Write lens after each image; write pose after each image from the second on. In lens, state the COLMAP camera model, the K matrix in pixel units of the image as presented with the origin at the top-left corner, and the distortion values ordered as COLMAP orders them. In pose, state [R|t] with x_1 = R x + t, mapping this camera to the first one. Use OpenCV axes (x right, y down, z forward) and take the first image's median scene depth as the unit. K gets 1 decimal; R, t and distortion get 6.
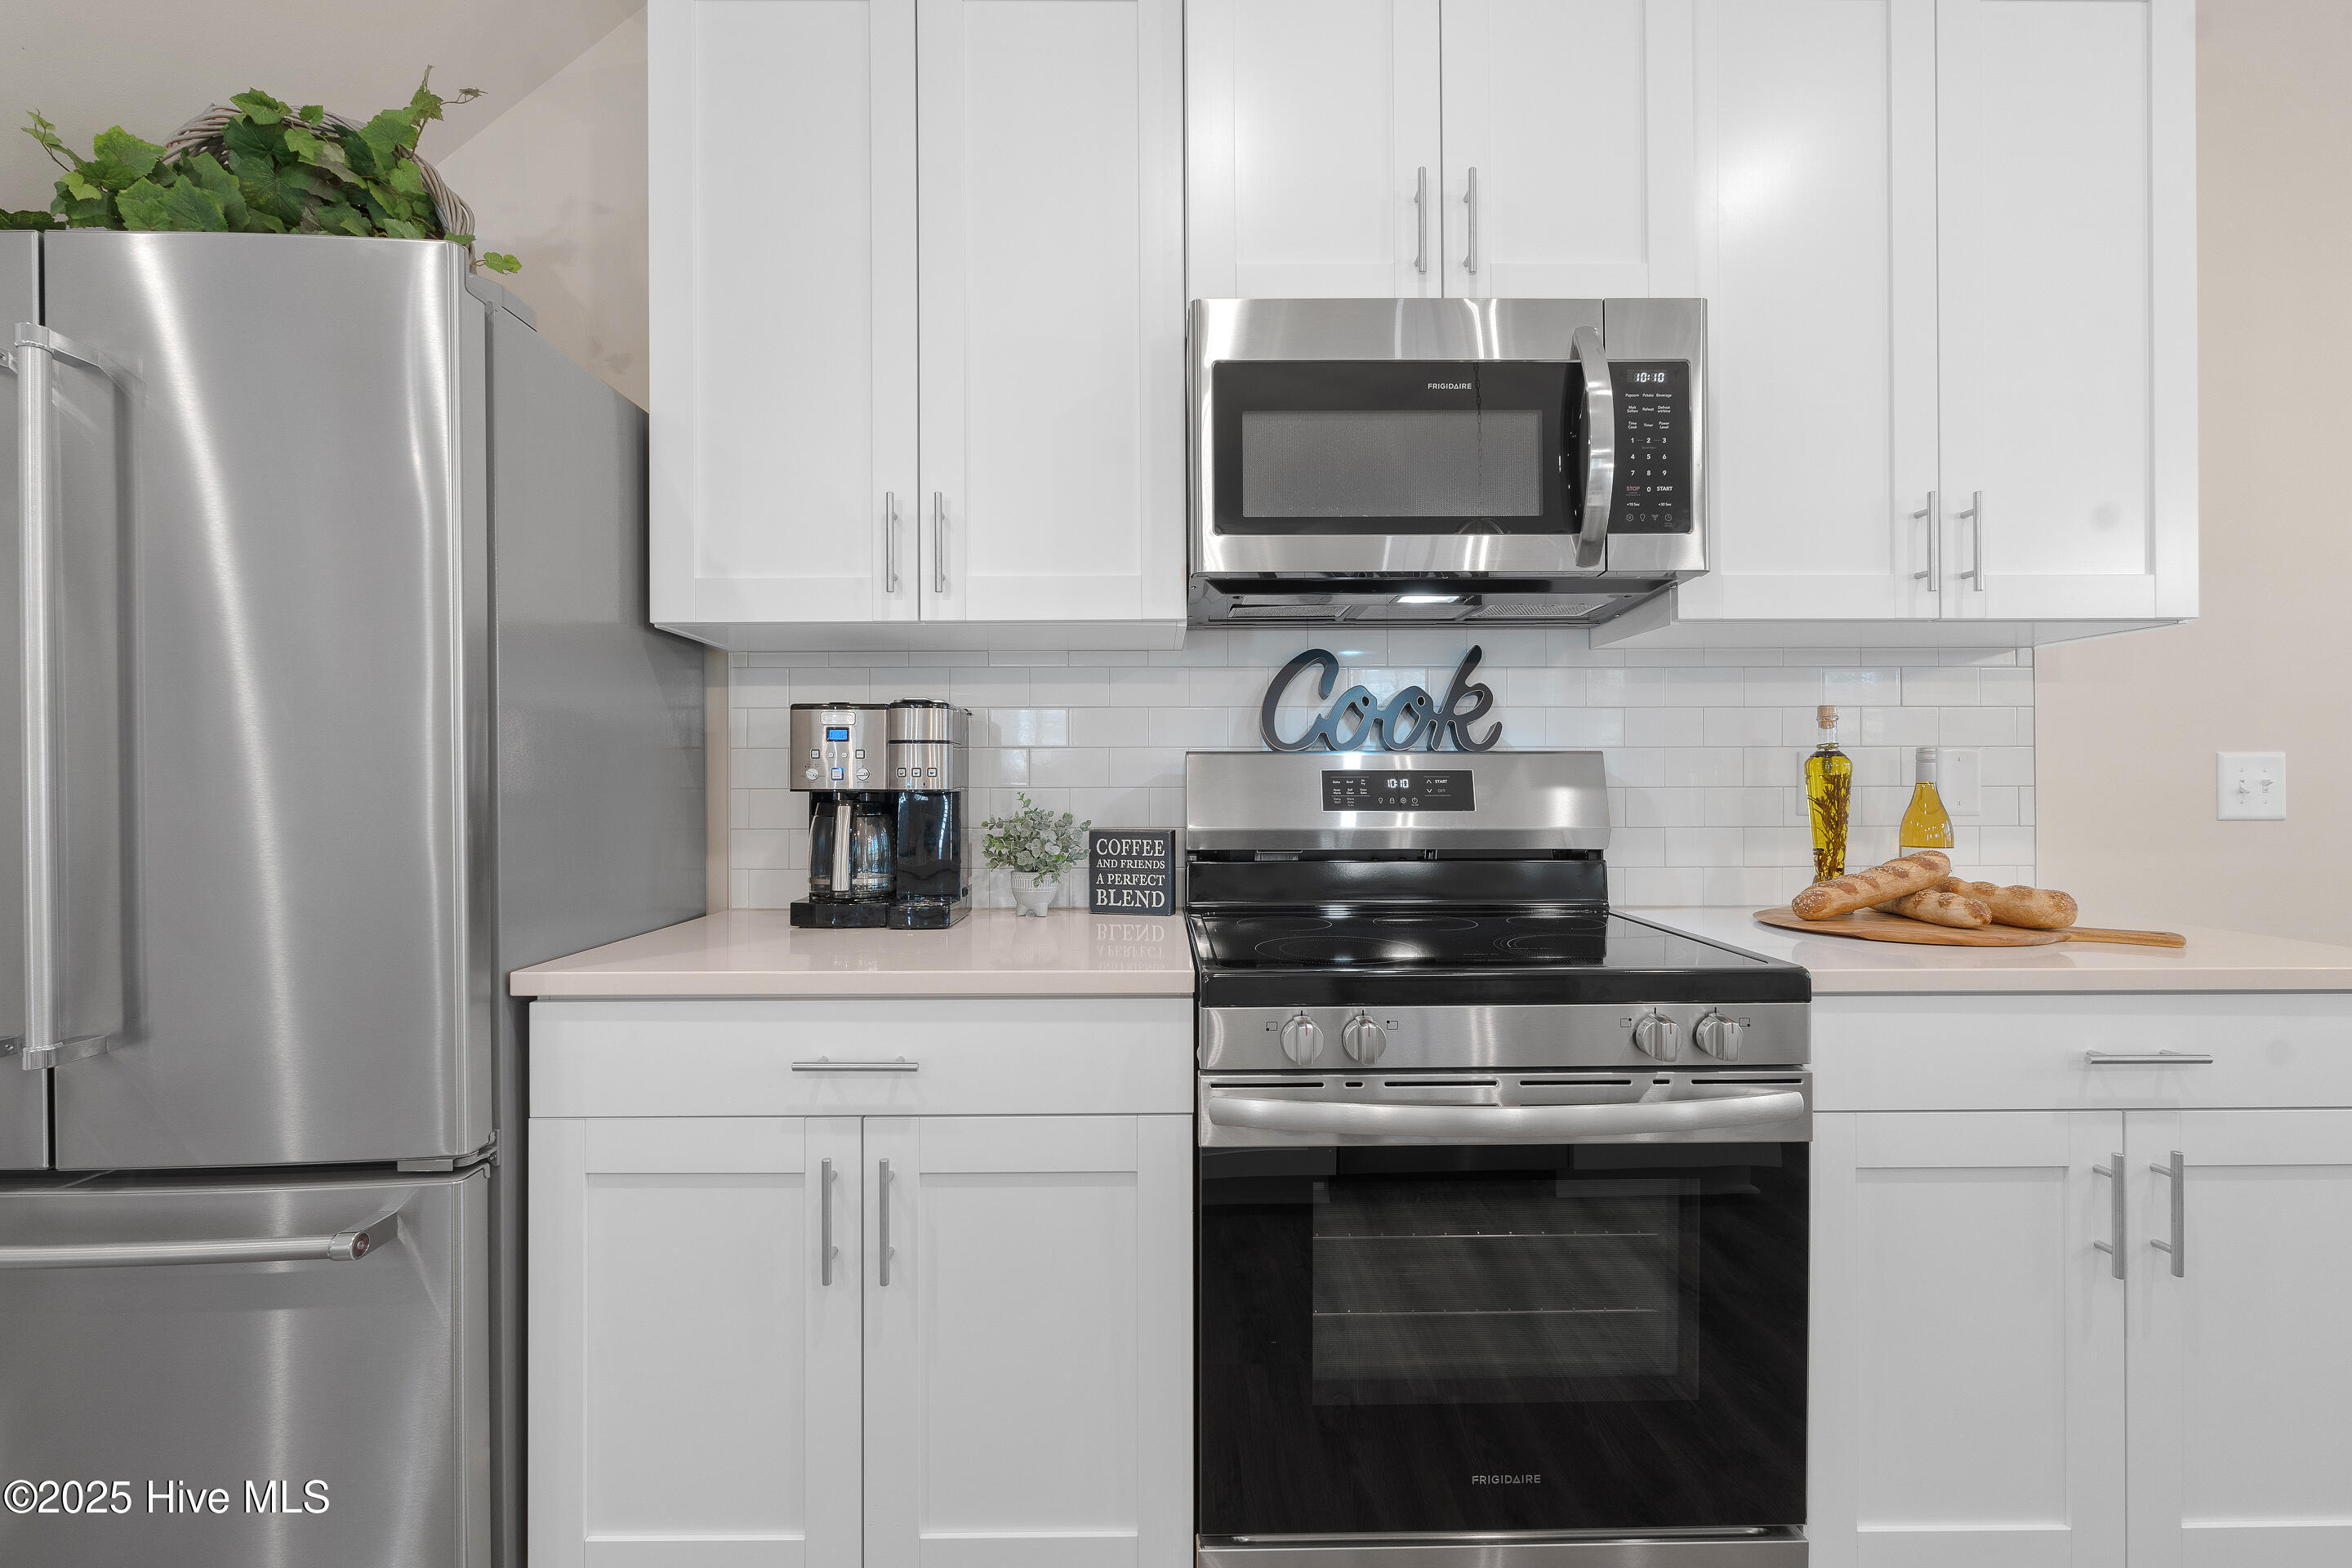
lens RADIAL K [[1031.7, 0, 1174.5], [0, 1031.7, 773.1], [0, 0, 1]] dist [-0.004242, -0.000703]
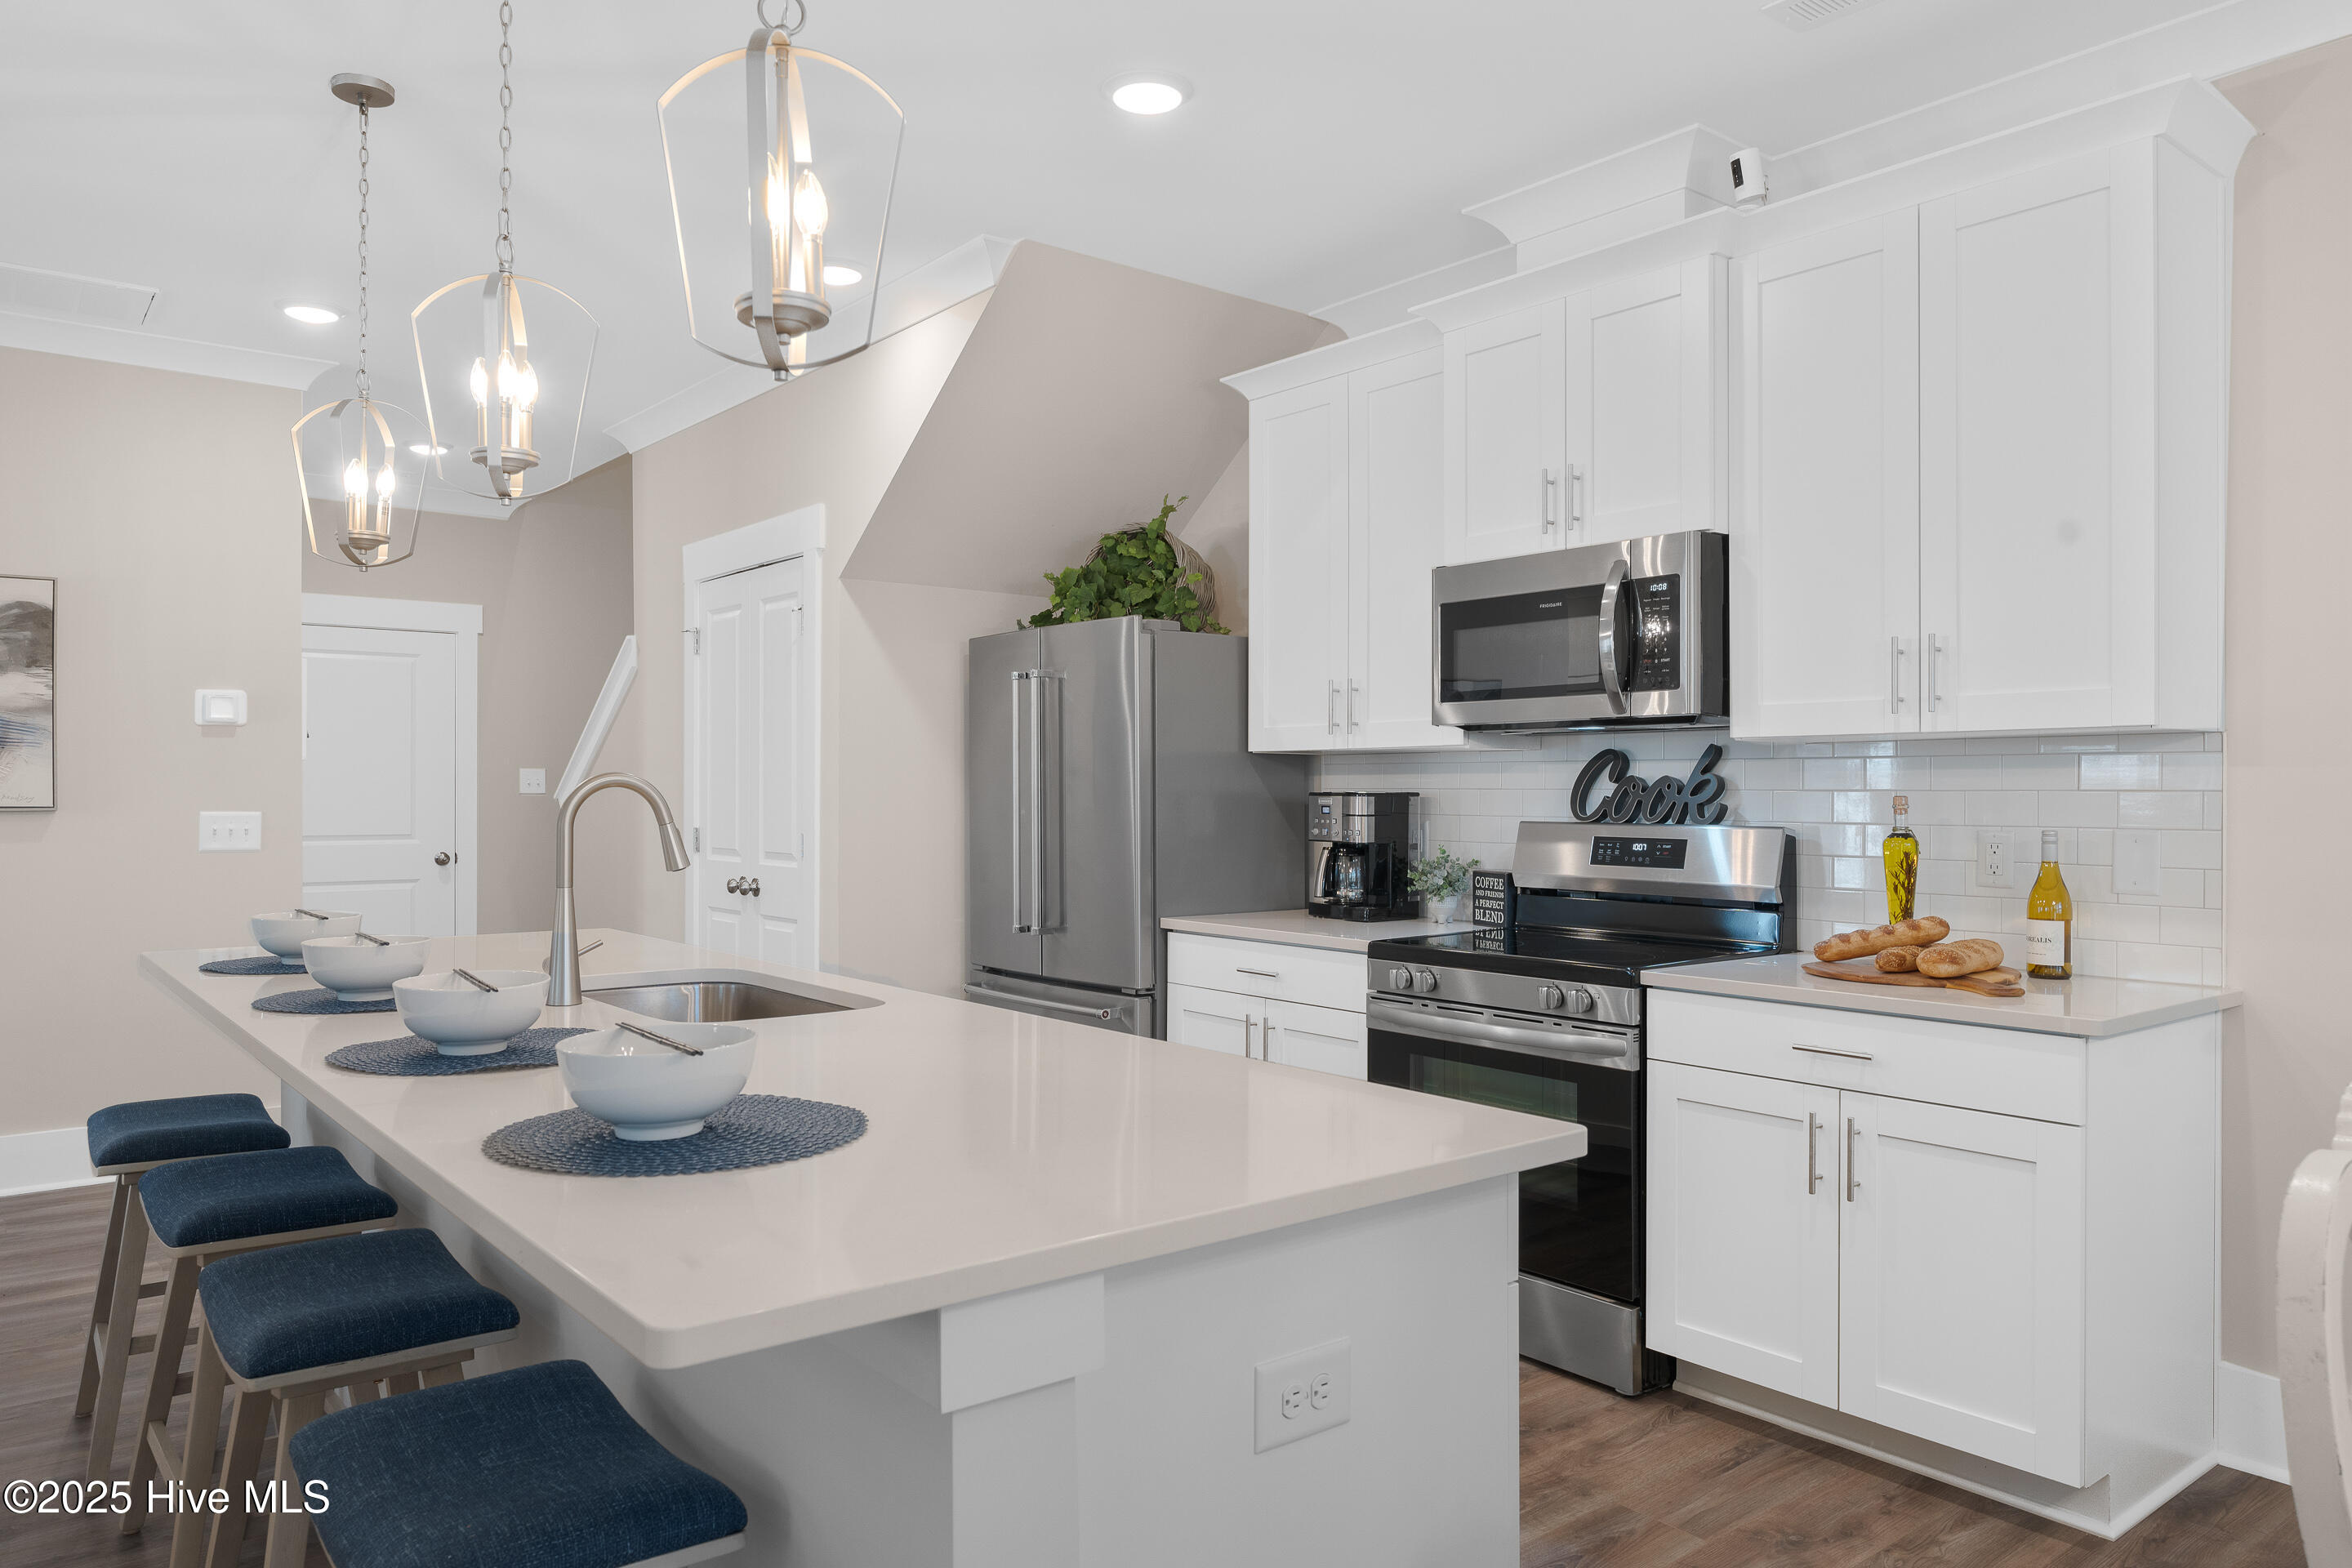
lens RADIAL K [[1611.9, 0, 1171.0], [0, 1611.9, 782.1], [0, 0, 1]] dist [-0.003716, -0.003428]
pose [[0.612632, 0.001012, -0.790368, 1.732239], [0.001693, 0.999995, 0.002593, -0.094594], [0.790367, -0.002926, 0.612627, -0.935434]]
